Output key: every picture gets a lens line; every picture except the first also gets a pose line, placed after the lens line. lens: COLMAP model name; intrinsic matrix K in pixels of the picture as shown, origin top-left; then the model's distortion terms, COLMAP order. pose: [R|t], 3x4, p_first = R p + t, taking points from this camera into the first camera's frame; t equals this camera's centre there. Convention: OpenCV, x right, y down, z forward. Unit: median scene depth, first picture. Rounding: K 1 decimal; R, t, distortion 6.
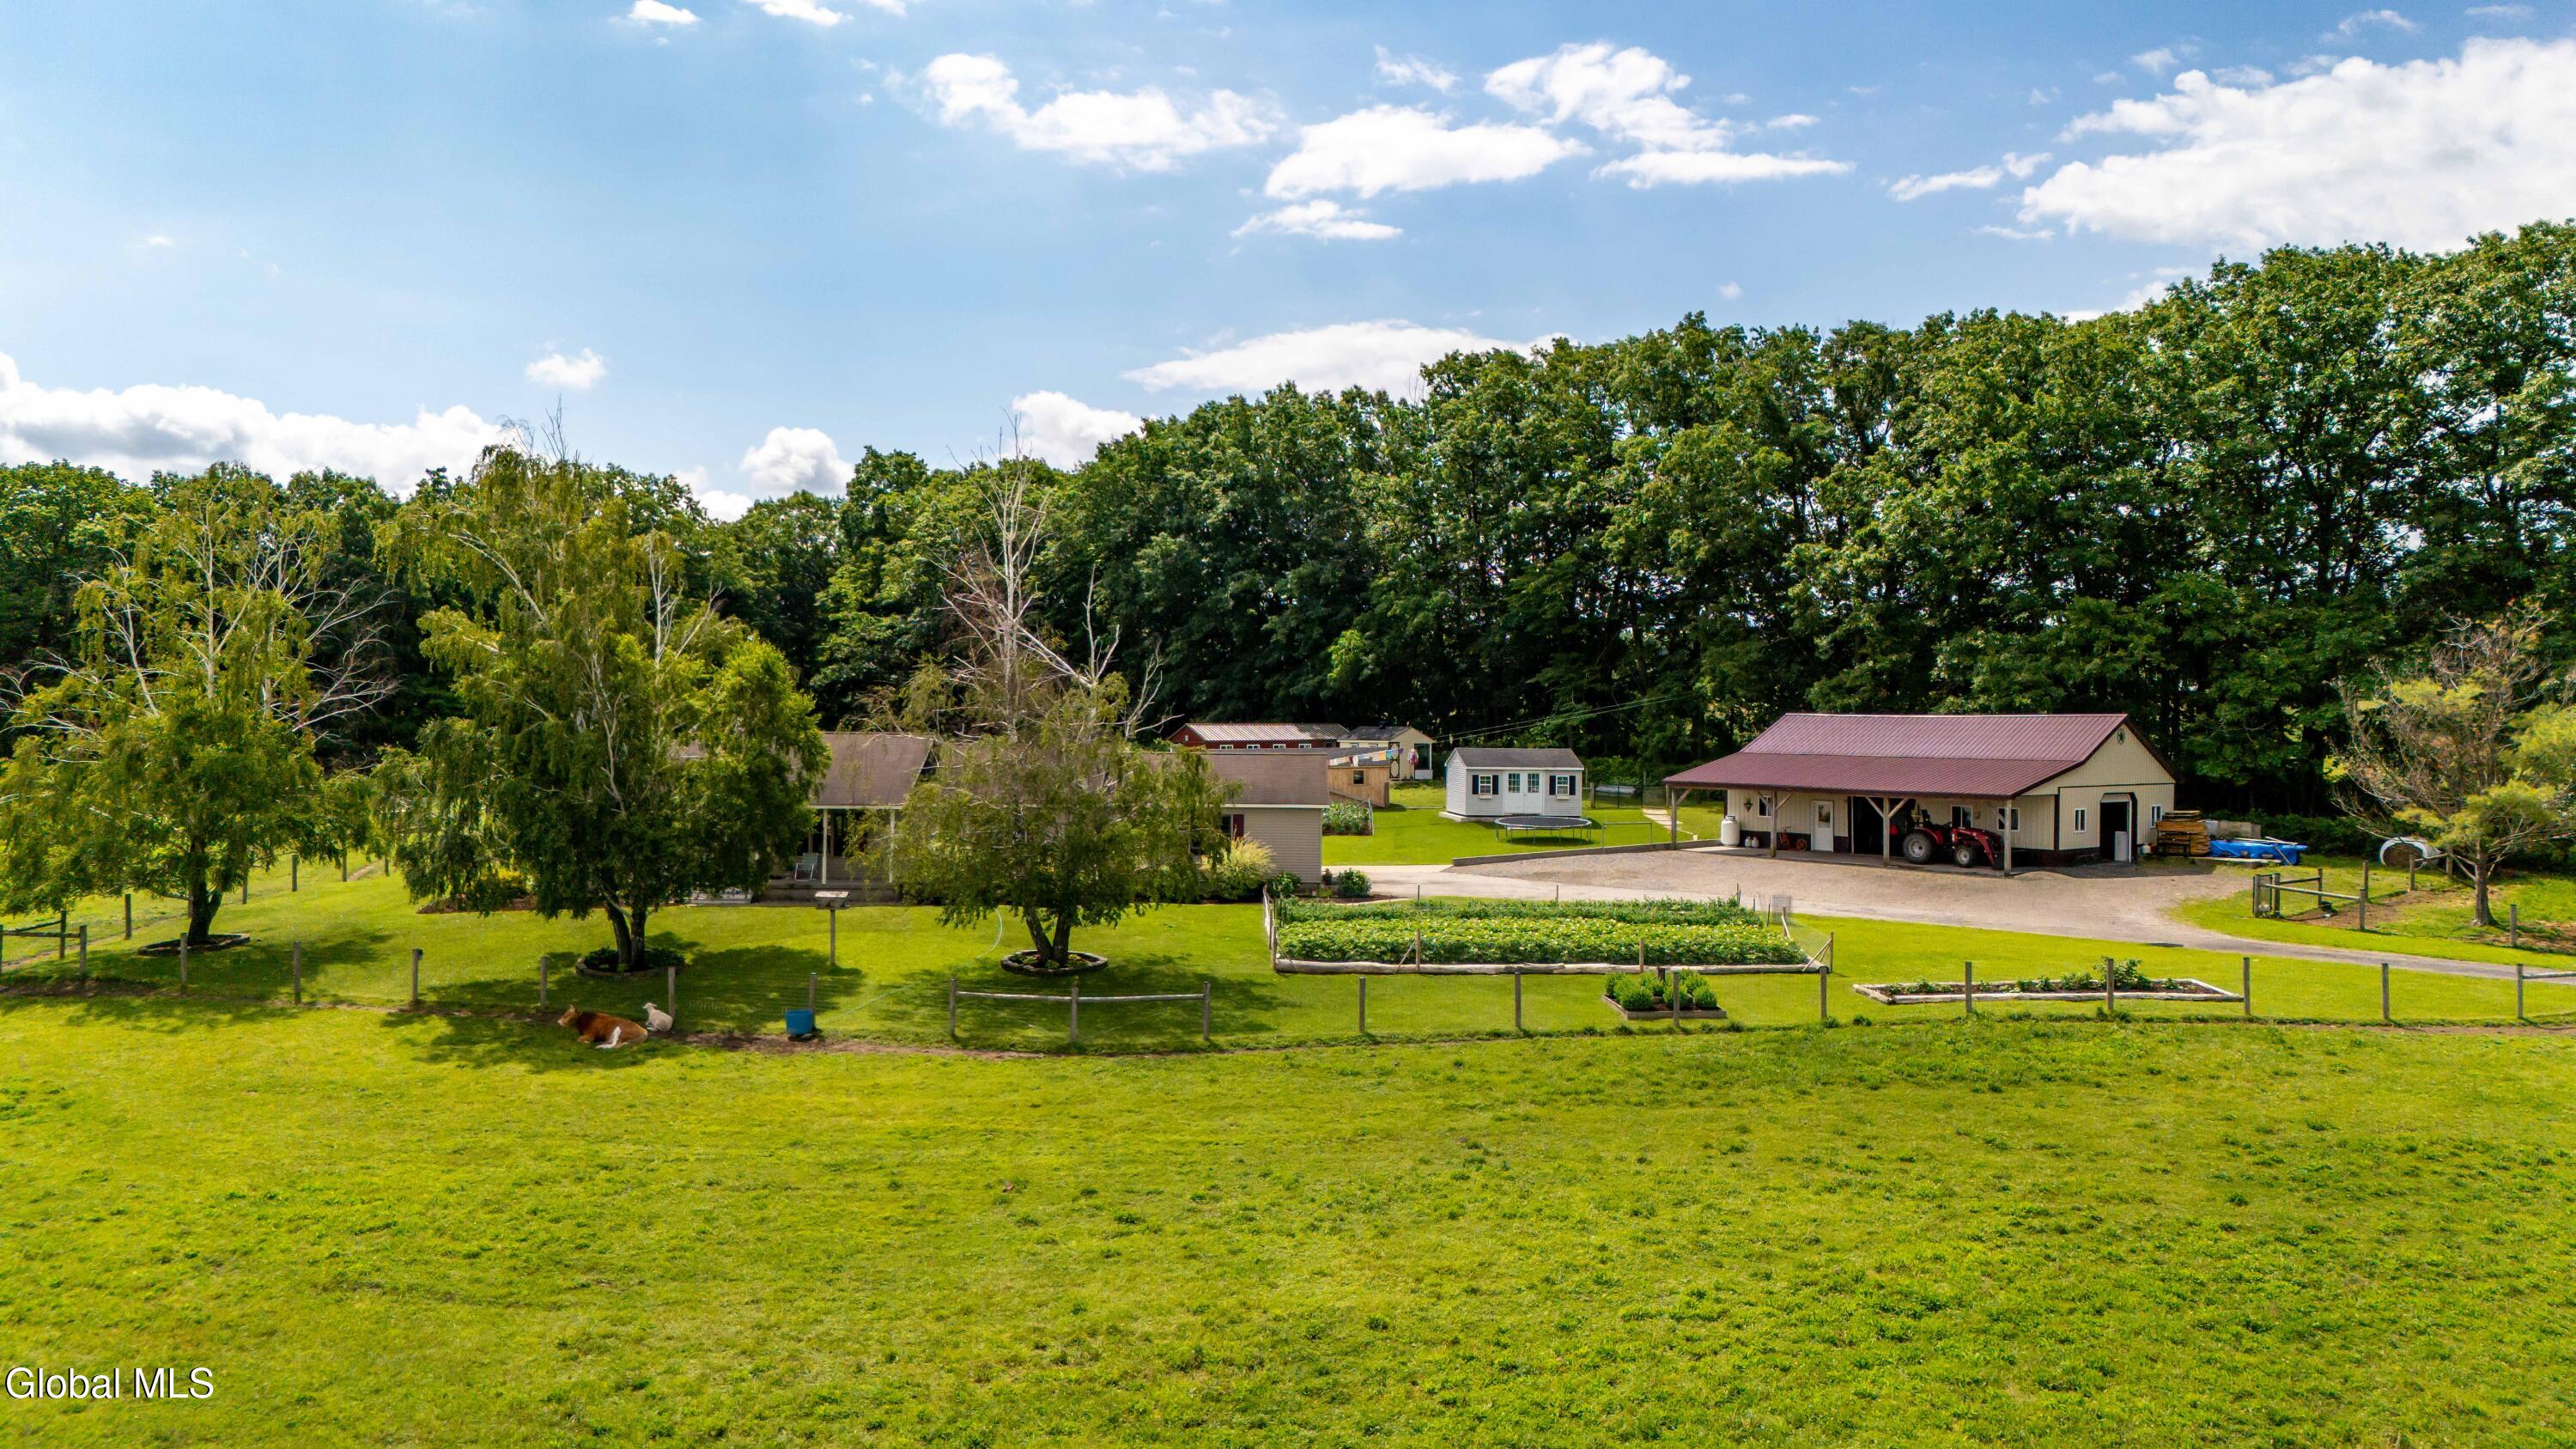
lens RADIAL K [[1887.5, 0, 1268.1], [0, 1887.5, 778.6], [0, 0, 1]] dist [0.065440, -0.055863]
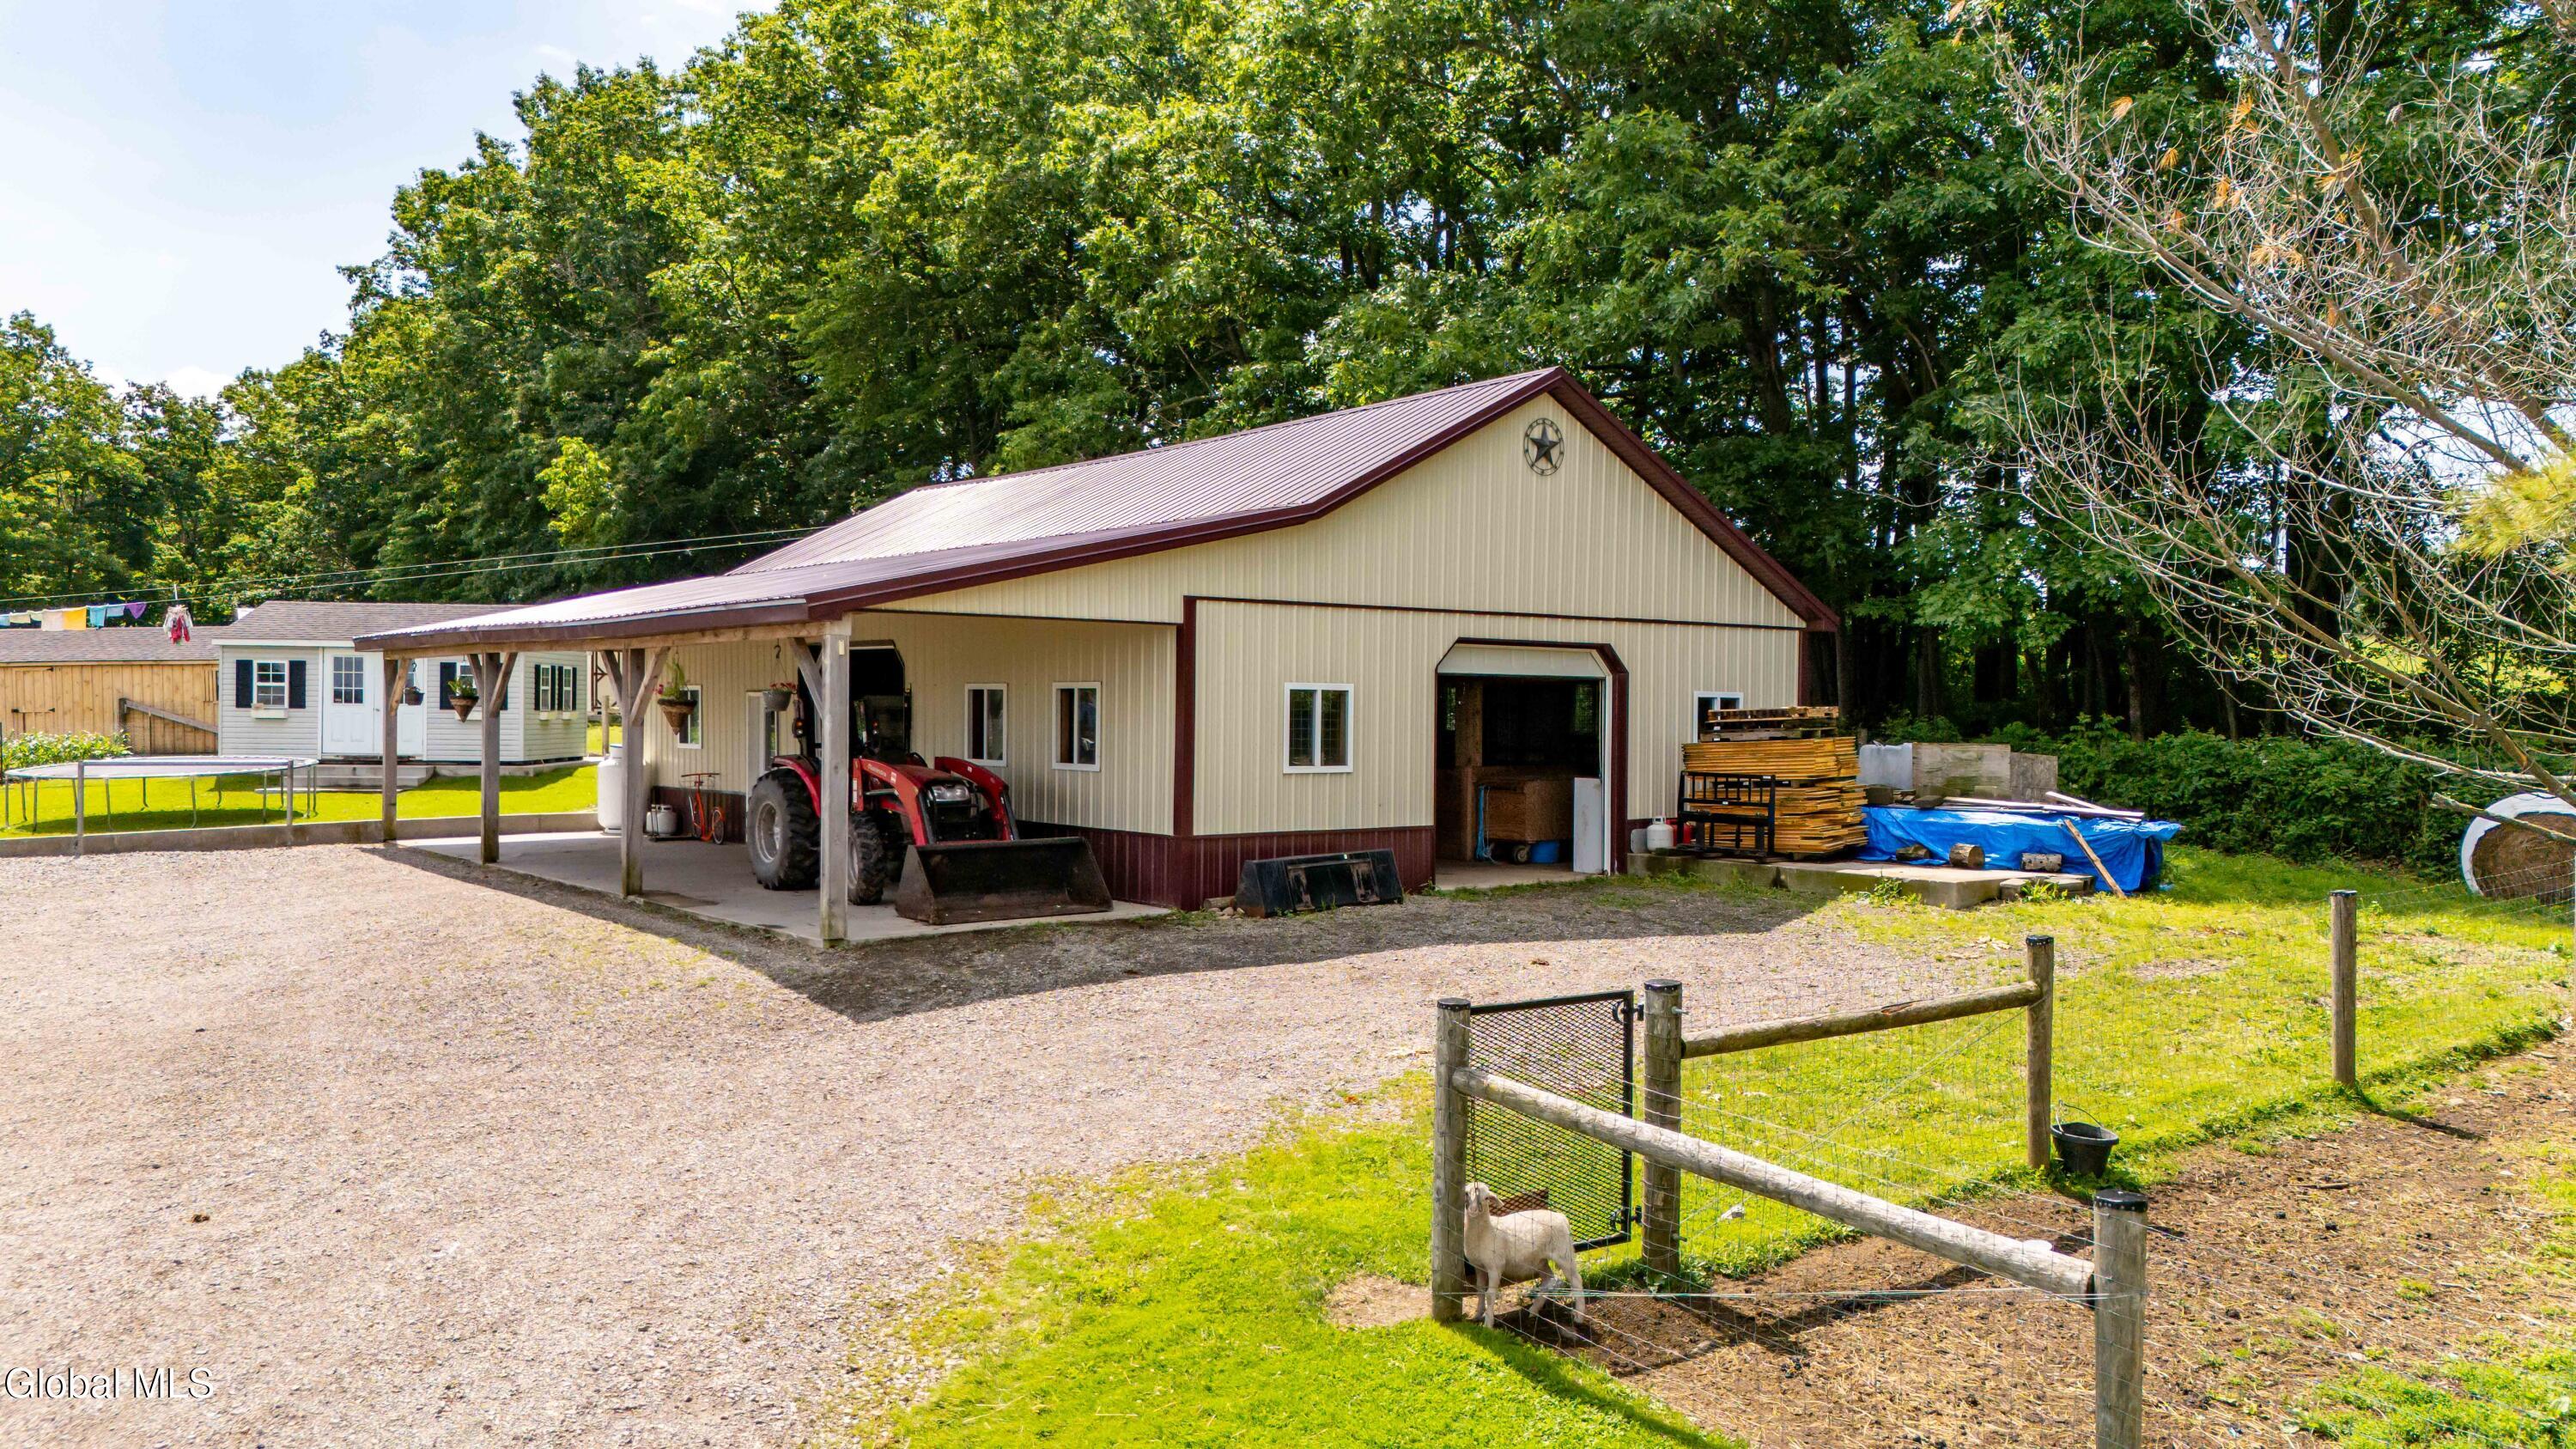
lens RADIAL K [[1887.5, 0, 1299.3], [0, 1887.5, 748.5], [0, 0, 1]] dist [0.065440, -0.055863]
pose [[0.999287, -0.001304, -0.037738, 0.351923], [0.000774, 0.999901, -0.014067, 0.023214], [0.037752, 0.014028, 0.999189, 0.595996]]
